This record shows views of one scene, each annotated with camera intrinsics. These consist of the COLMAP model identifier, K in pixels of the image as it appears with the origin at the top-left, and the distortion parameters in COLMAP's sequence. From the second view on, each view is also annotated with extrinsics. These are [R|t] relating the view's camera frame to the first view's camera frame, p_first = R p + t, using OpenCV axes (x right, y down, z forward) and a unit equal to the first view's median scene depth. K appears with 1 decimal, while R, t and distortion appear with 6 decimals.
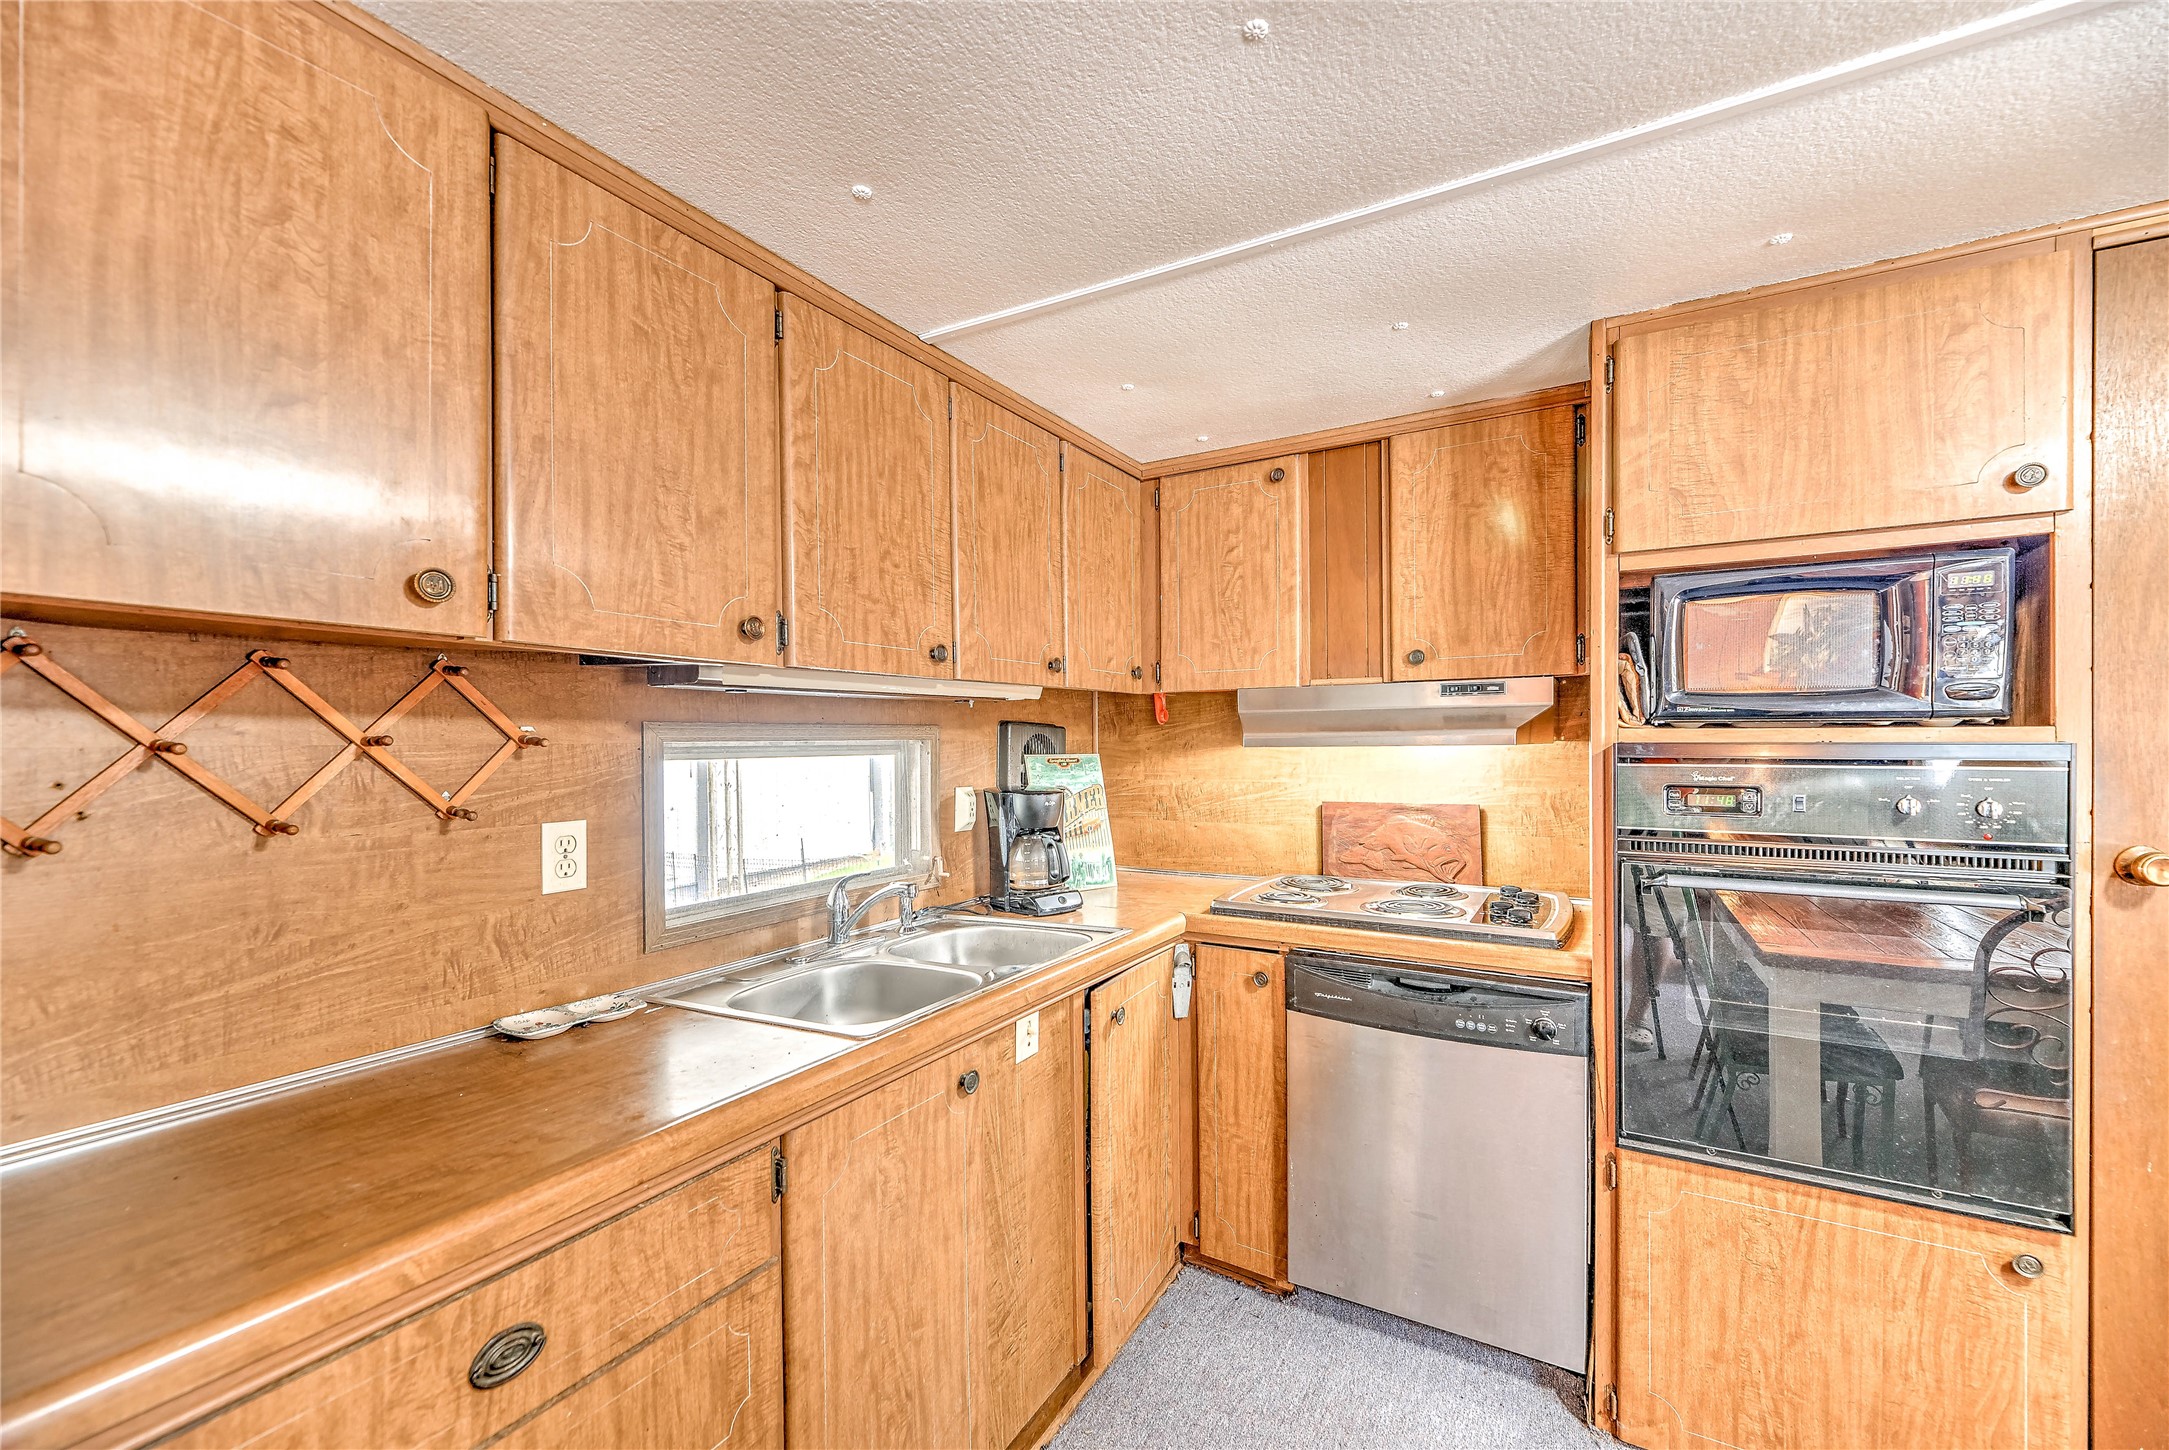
lens RADIAL K [[904.8, 0, 1077.2], [0, 904.8, 742.1], [0, 0, 1]] dist [0.009223, -0.001507]
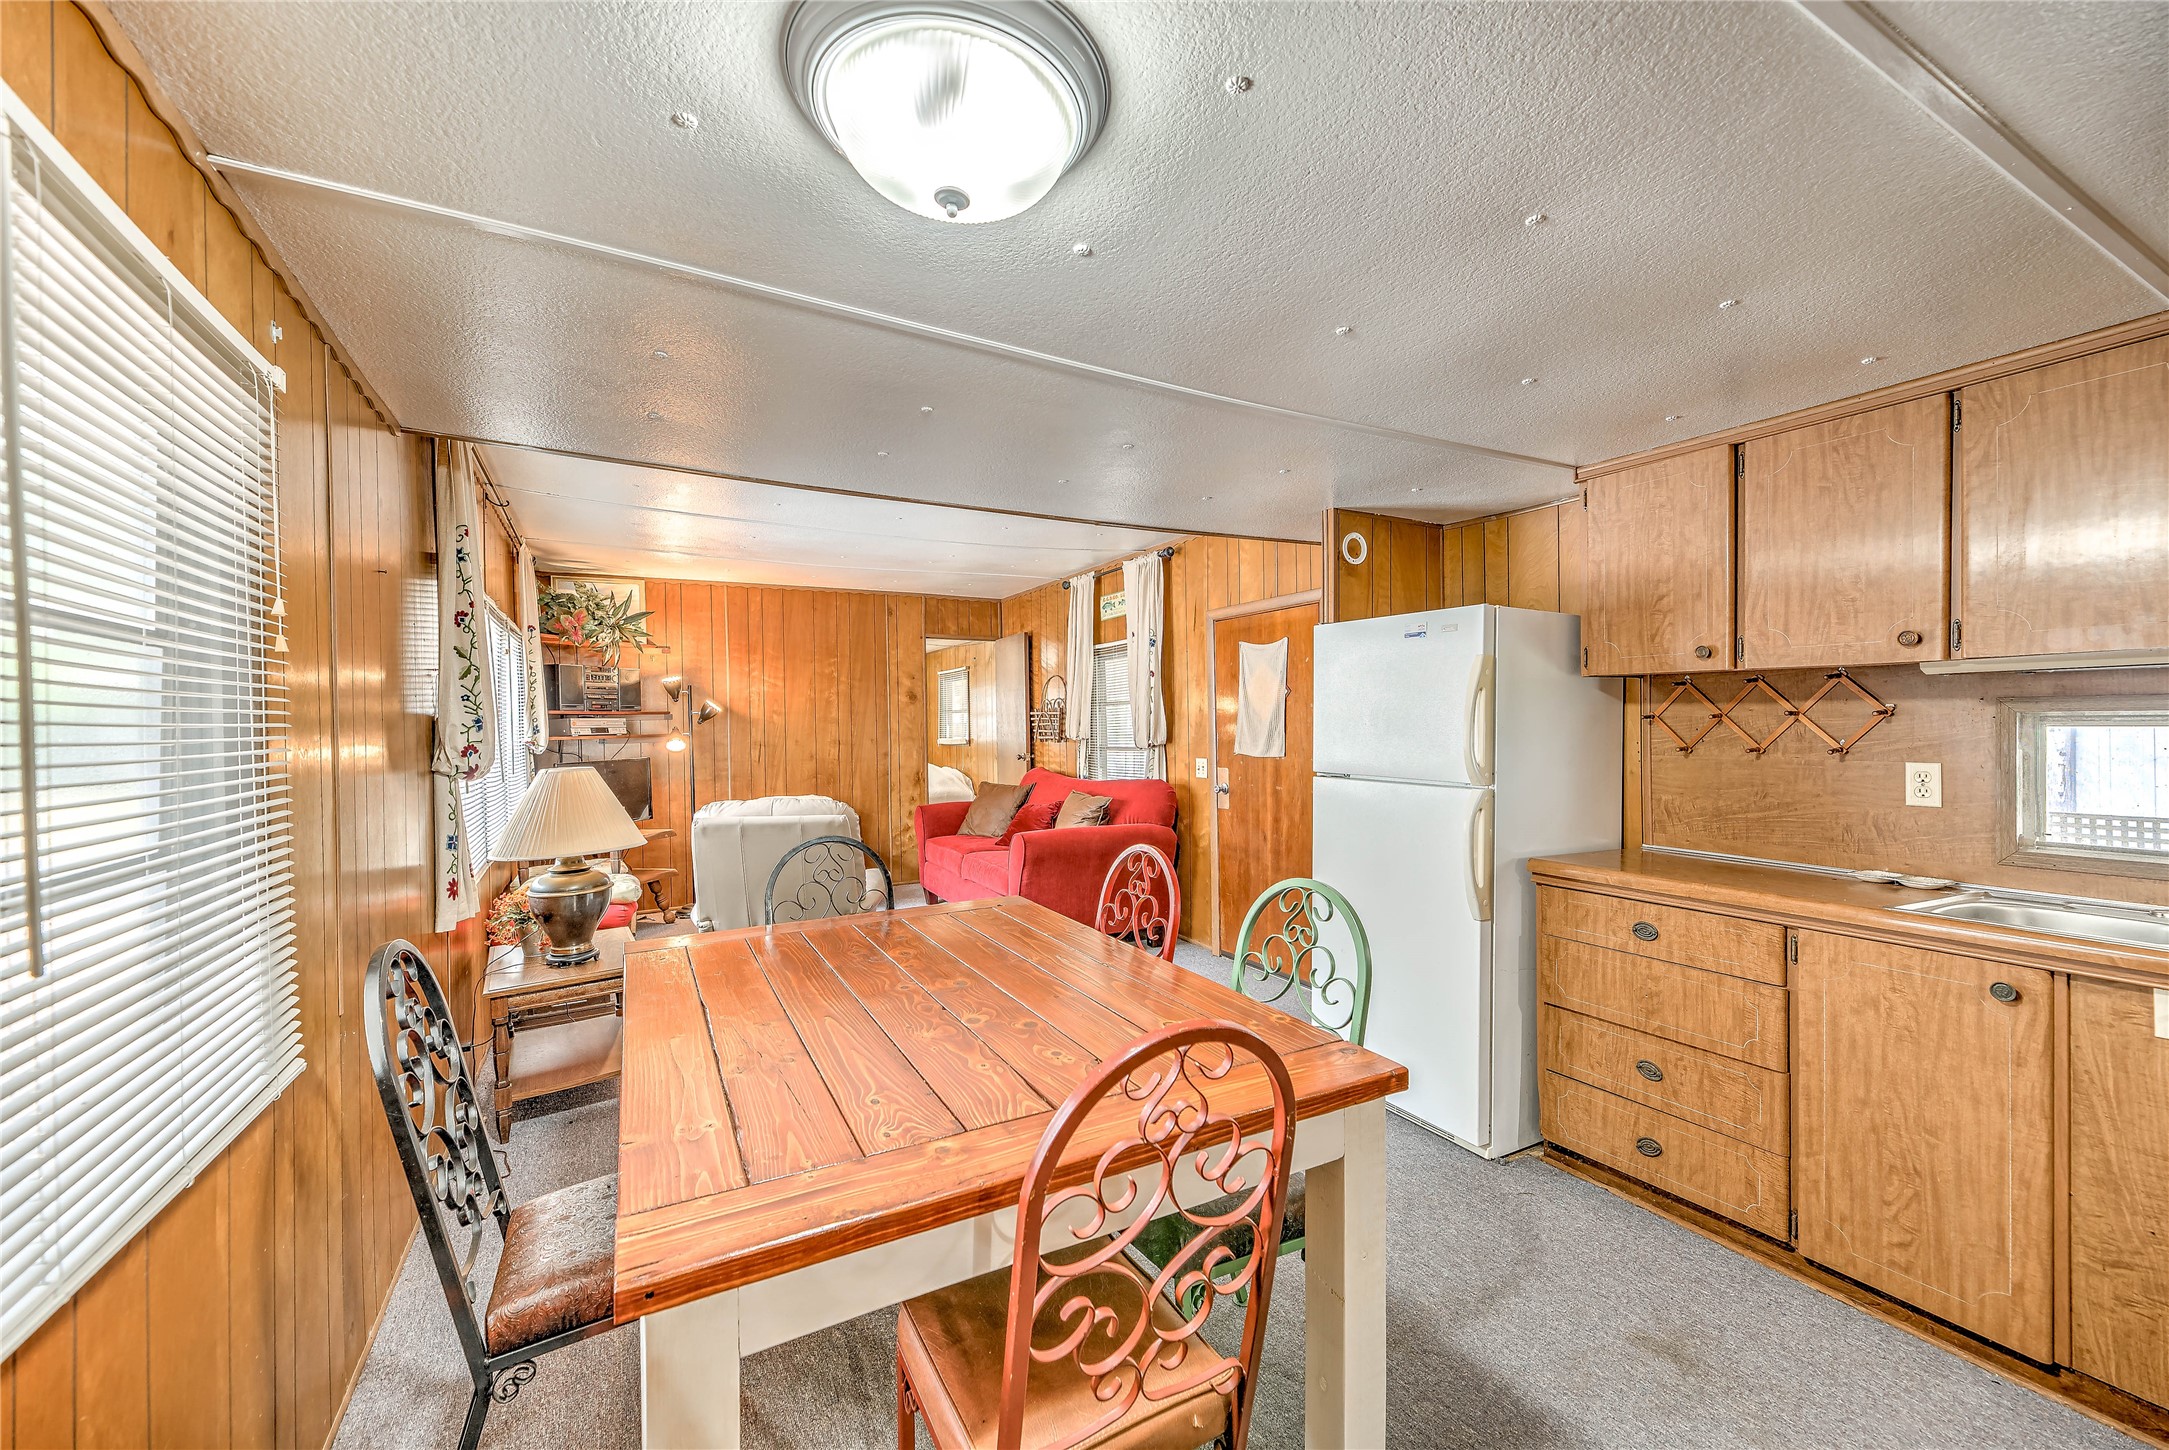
lens RADIAL K [[904.8, 0, 1128.9], [0, 904.8, 731.3], [0, 0, 1]] dist [0.009223, -0.001507]
pose [[-0.496001, 0.019020, -0.868113, 1.268644], [0.009831, 0.999819, 0.016289, -0.006244], [0.868266, -0.000455, -0.496098, 0.487196]]
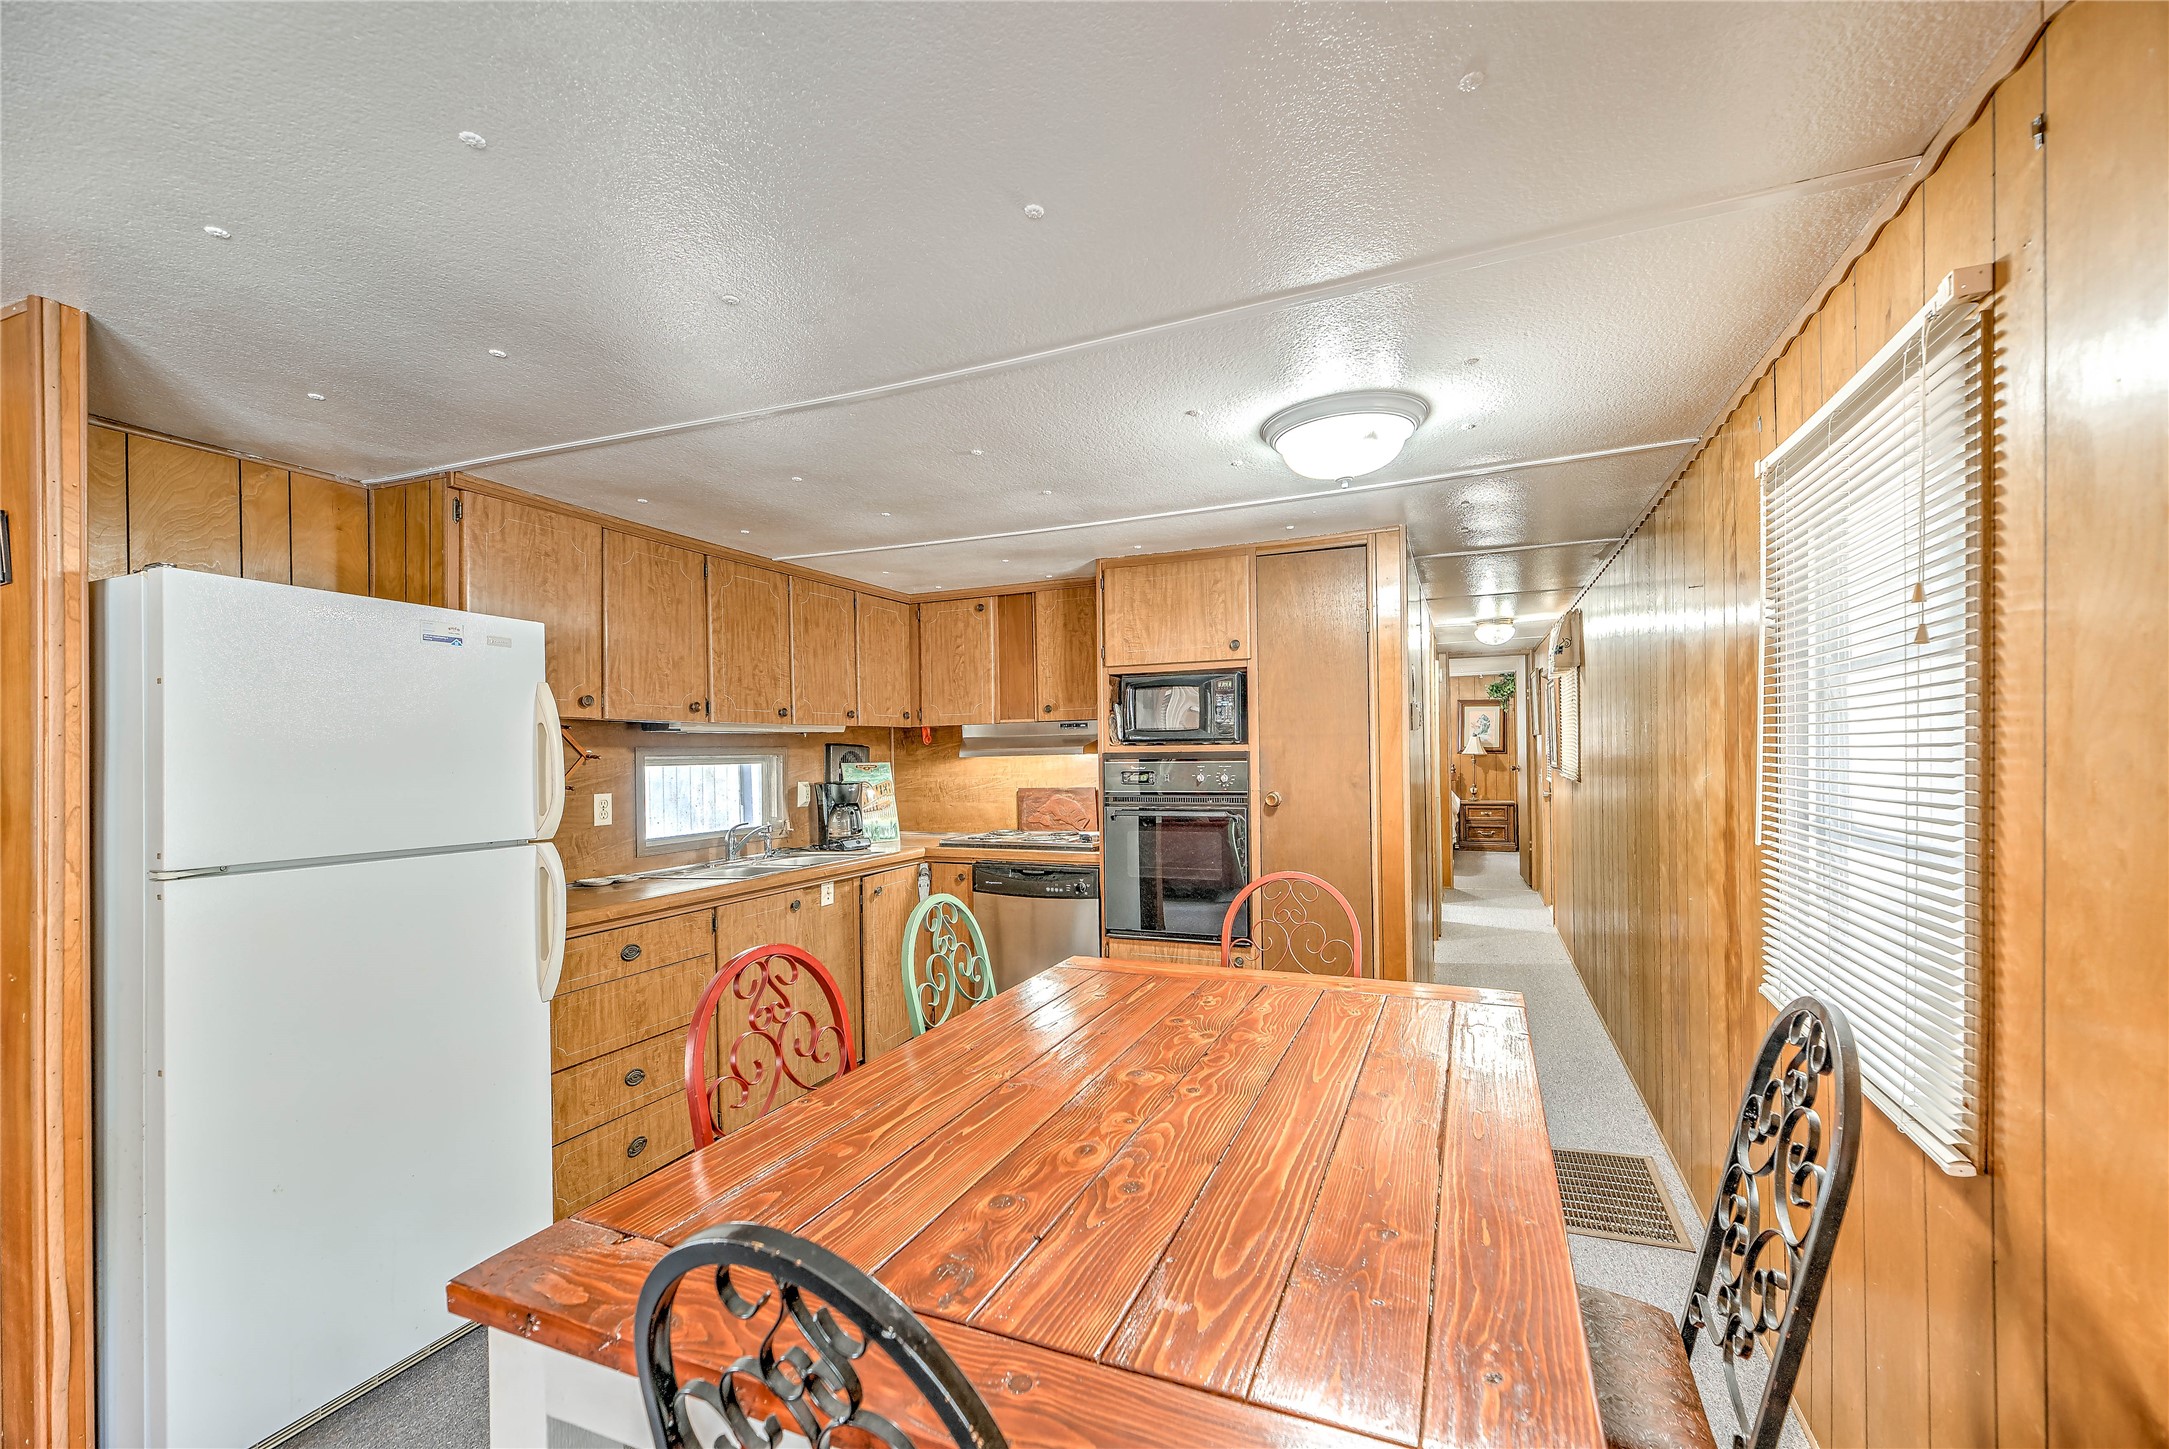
lens RADIAL K [[904.8, 0, 1097.6], [0, 904.8, 746.9], [0, 0, 1]] dist [0.009223, -0.001507]
pose [[0.988366, -0.008829, 0.151840, 0.237262], [0.010535, 0.999890, -0.010435, 0.008548], [-0.151731, 0.011913, 0.988350, -1.126227]]
